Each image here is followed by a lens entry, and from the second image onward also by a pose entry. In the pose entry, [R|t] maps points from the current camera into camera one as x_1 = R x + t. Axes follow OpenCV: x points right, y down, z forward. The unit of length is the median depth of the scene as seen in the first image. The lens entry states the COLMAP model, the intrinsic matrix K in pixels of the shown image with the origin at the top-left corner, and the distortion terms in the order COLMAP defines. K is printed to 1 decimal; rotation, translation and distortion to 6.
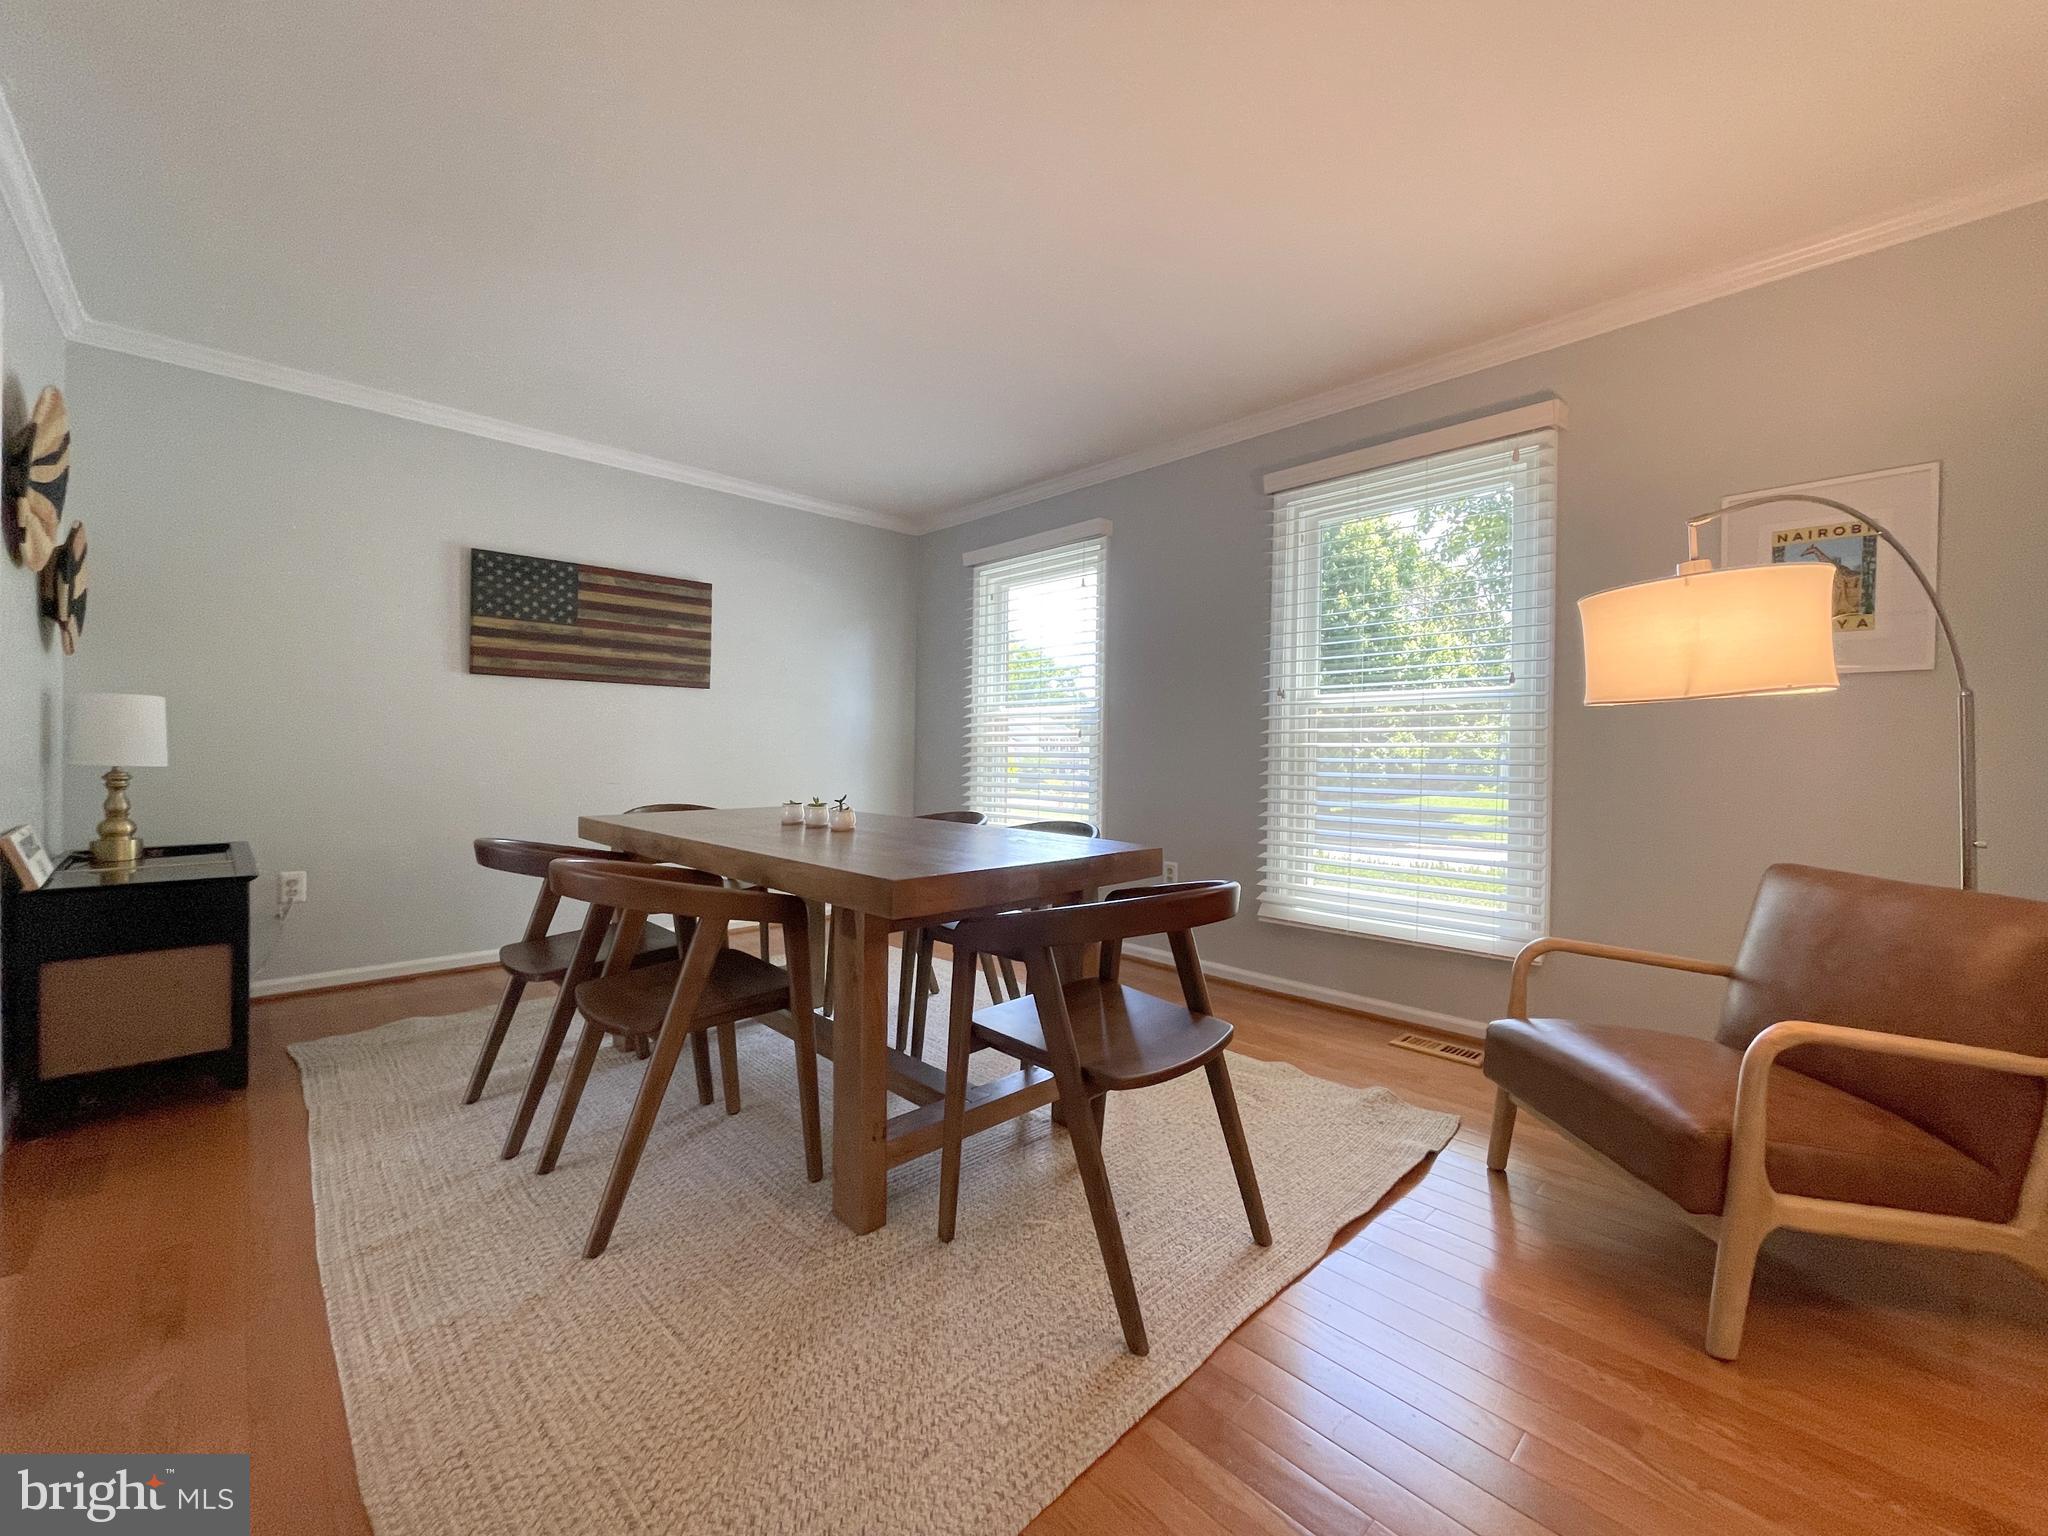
lens RADIAL K [[822.7, 0, 1031.6], [0, 822.7, 771.7], [0, 0, 1]] dist [-0.001577, 0.000902]
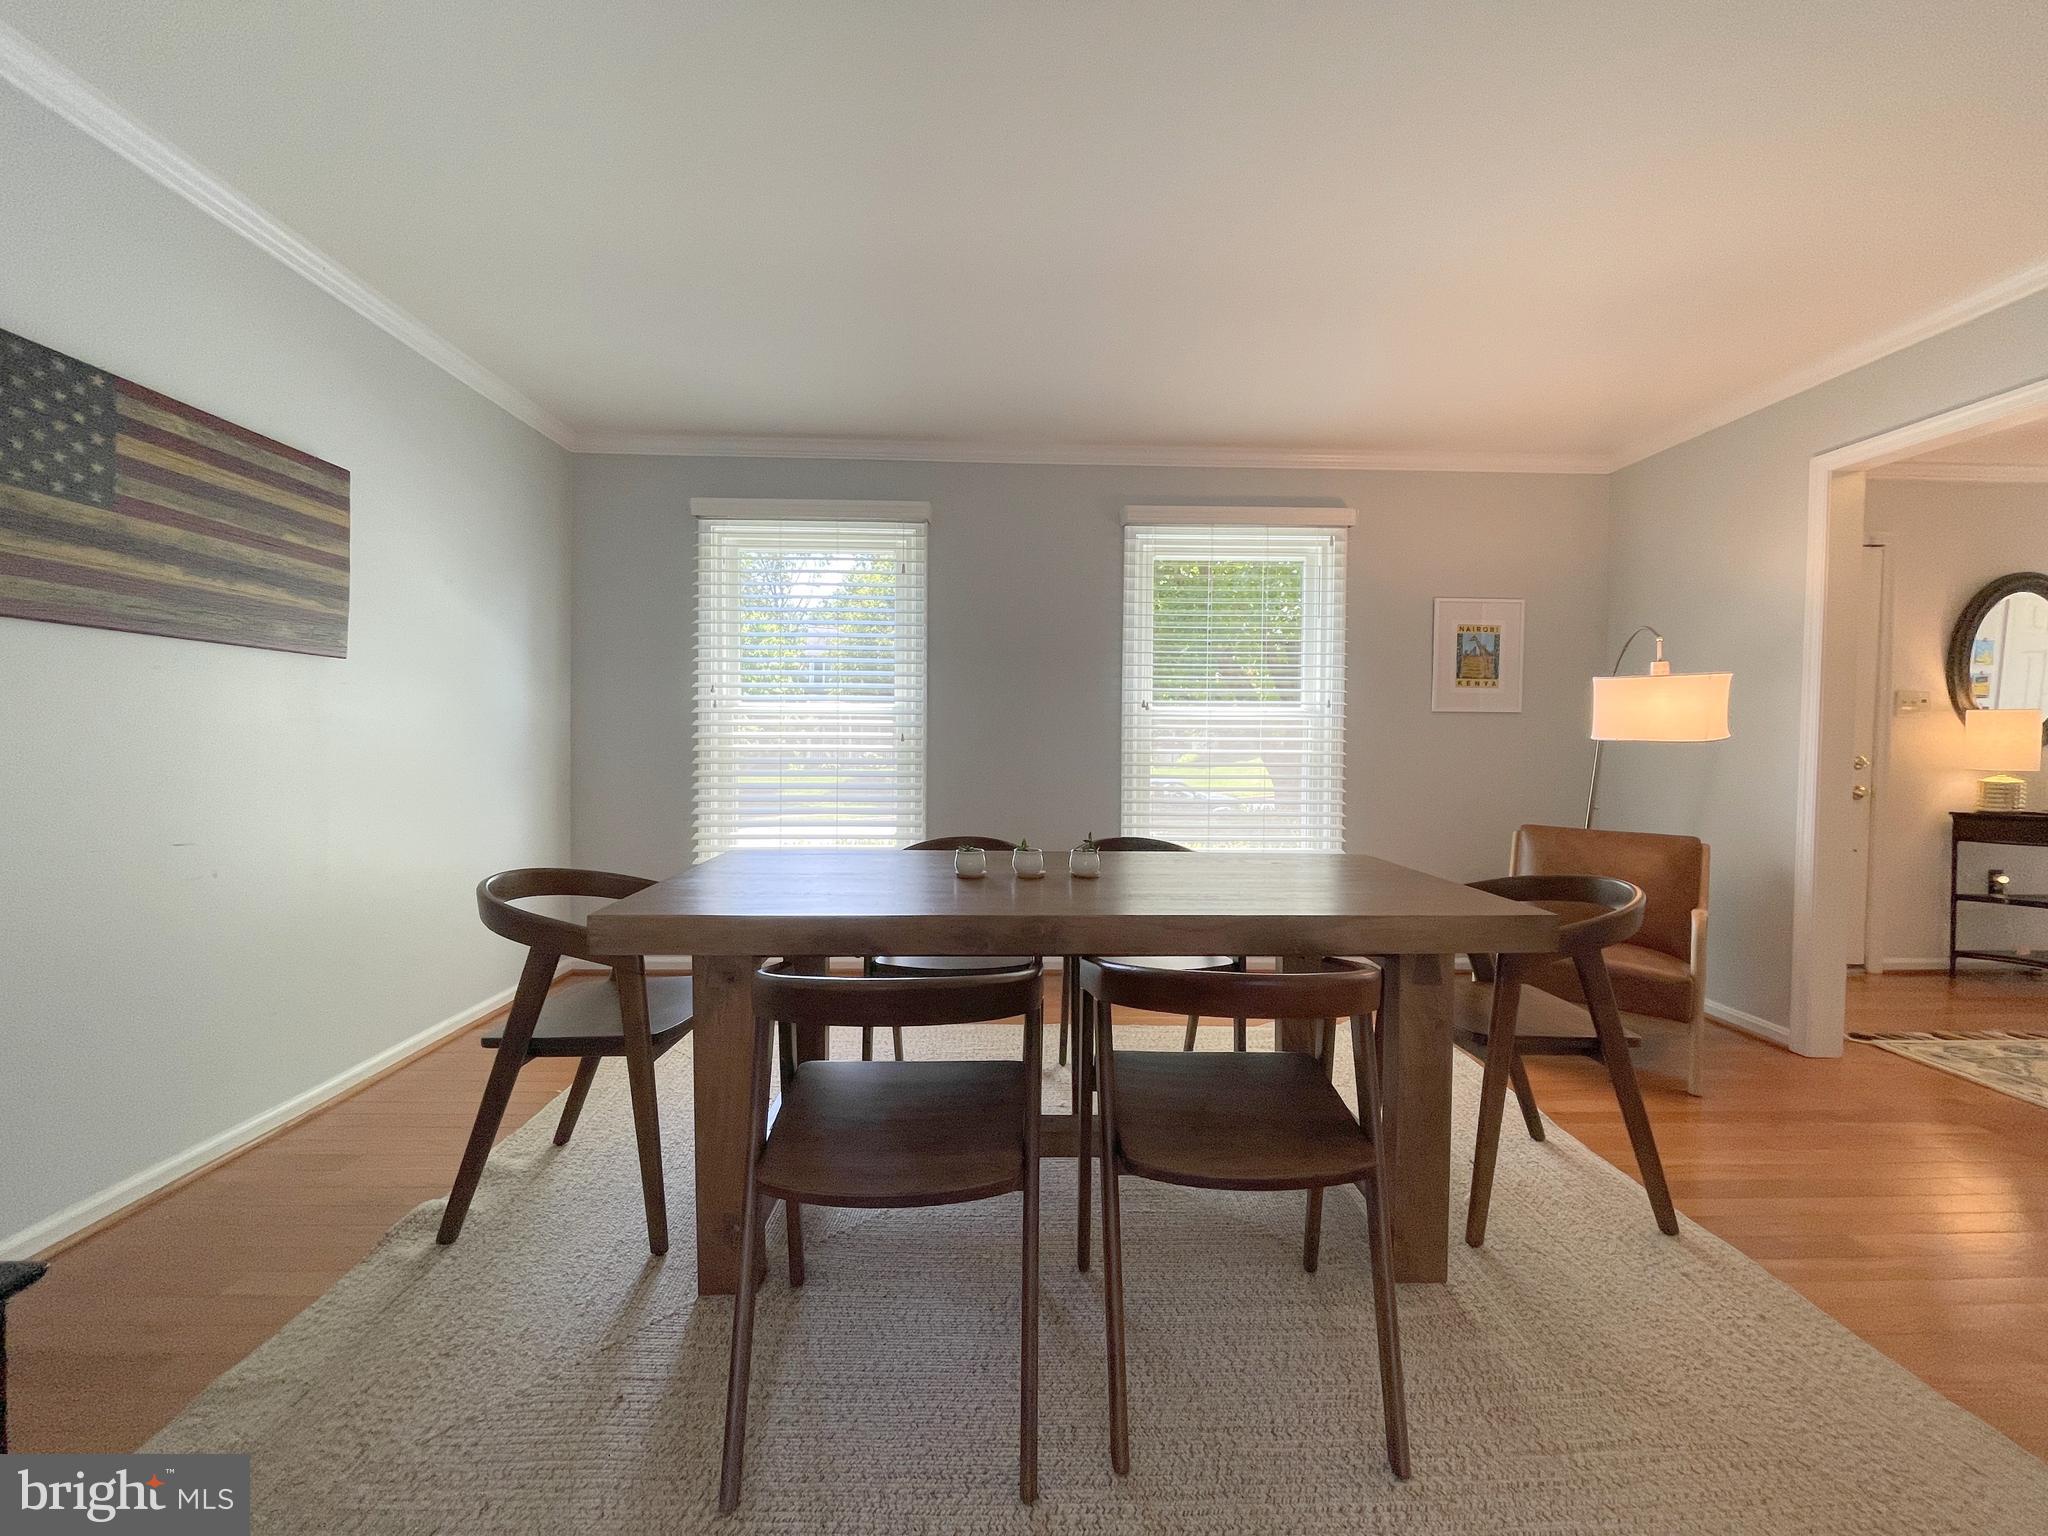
lens RADIAL K [[836.6, 0, 1015.9], [0, 836.6, 768.3], [0, 0, 1]] dist [0.000982, 0.000396]
pose [[0.670781, -0.031911, 0.740969, -0.591818], [0.017444, 0.999476, 0.027252, -0.039676], [-0.741451, -0.005355, 0.670986, 0.329486]]
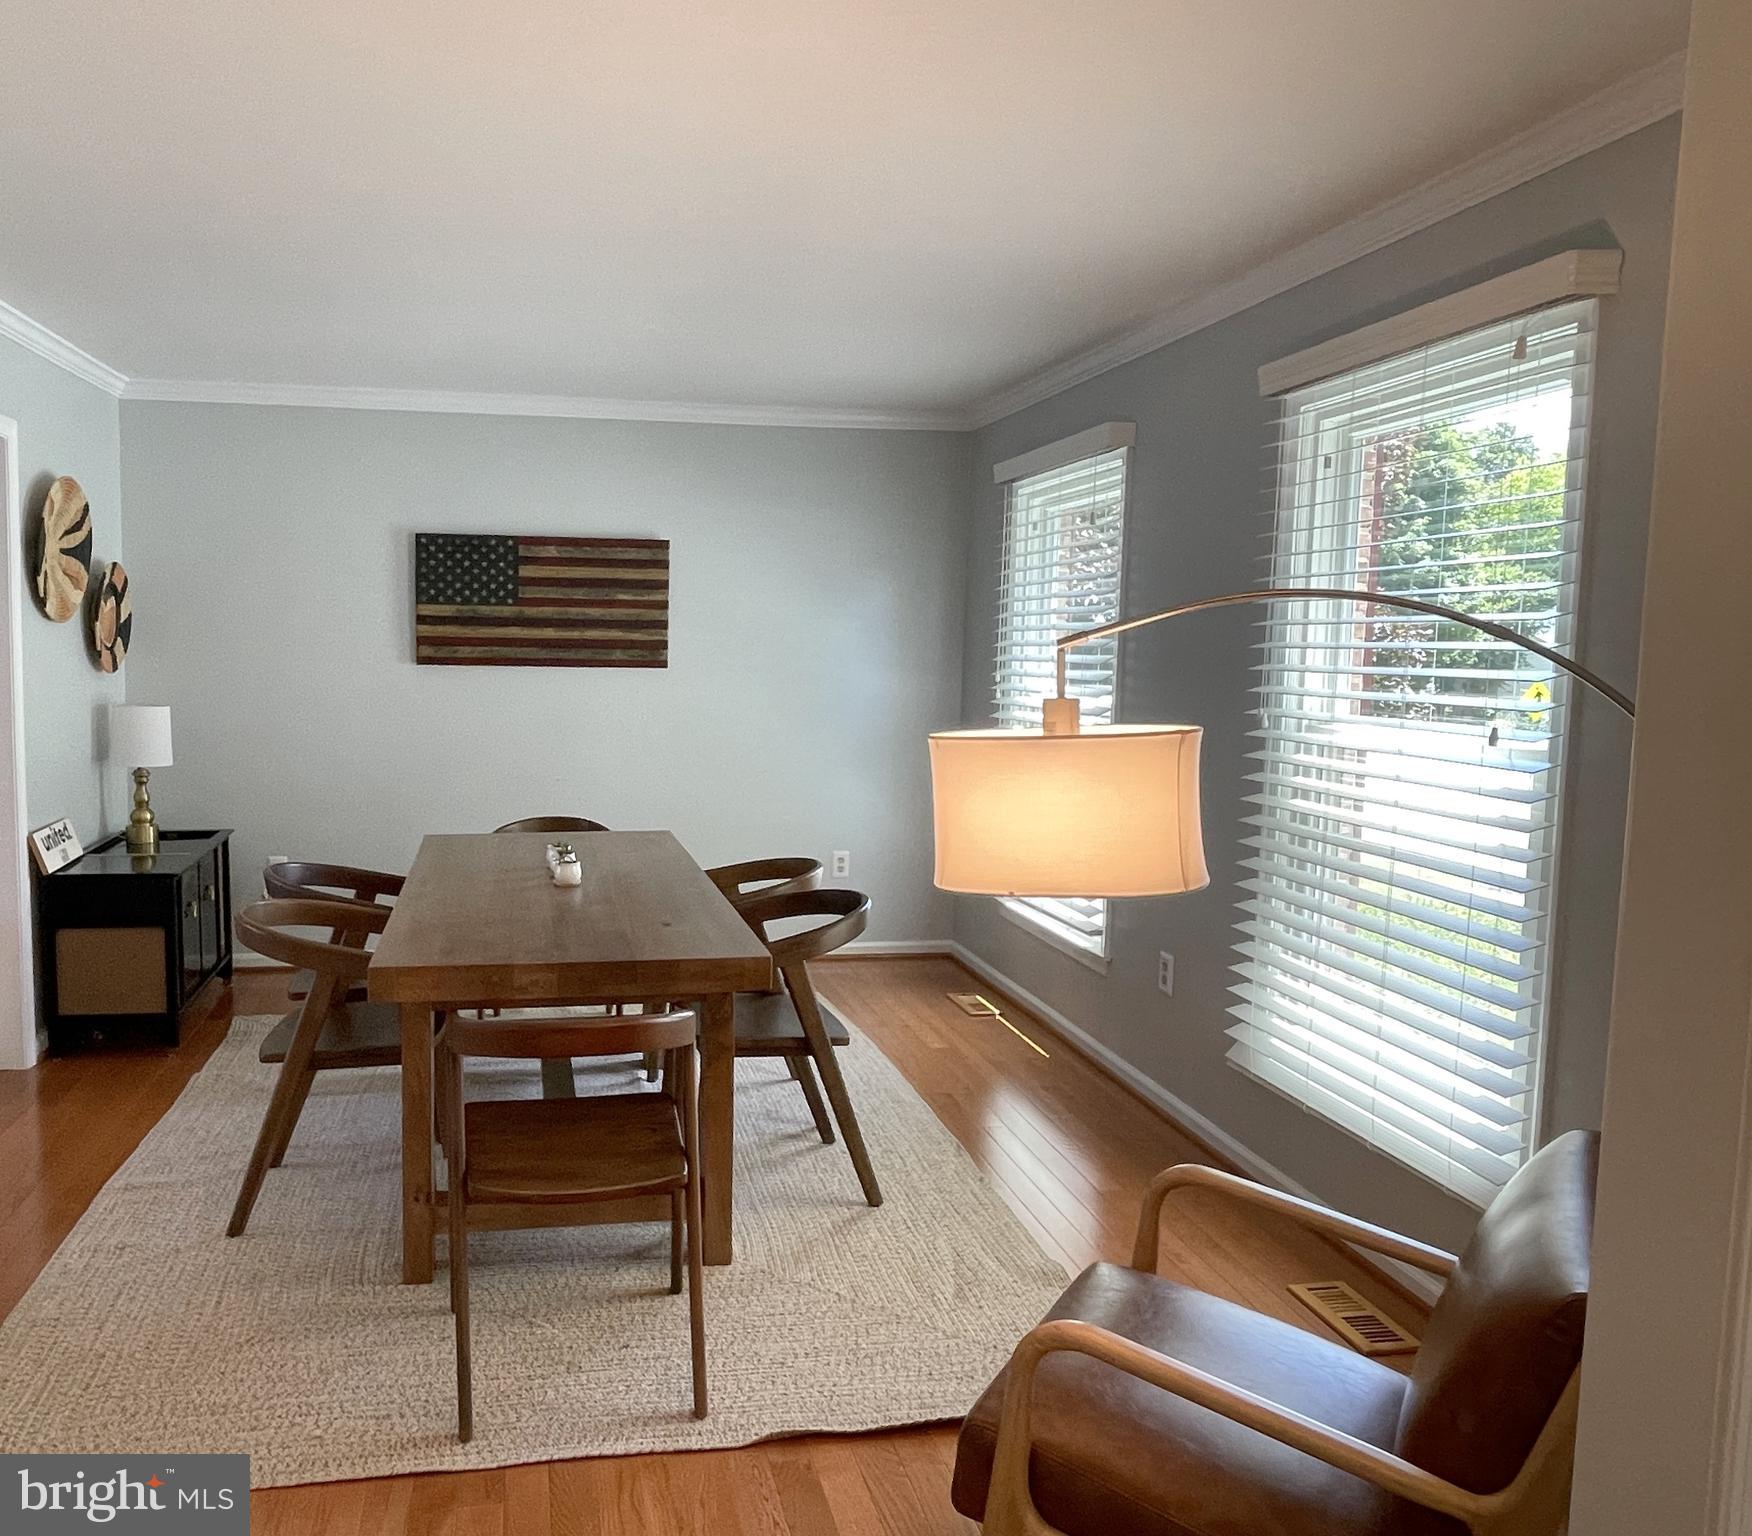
lens RADIAL K [[1435.8, 0, 876.0], [0, 1435.8, 768.0], [0, 0, 1]] dist [0.054313, -0.095515]
pose [[0.819777, 0.065873, -0.568882, 0.709655], [-0.018865, 0.995930, 0.088137, -0.153197], [0.572373, -0.061521, 0.817682, -0.081221]]
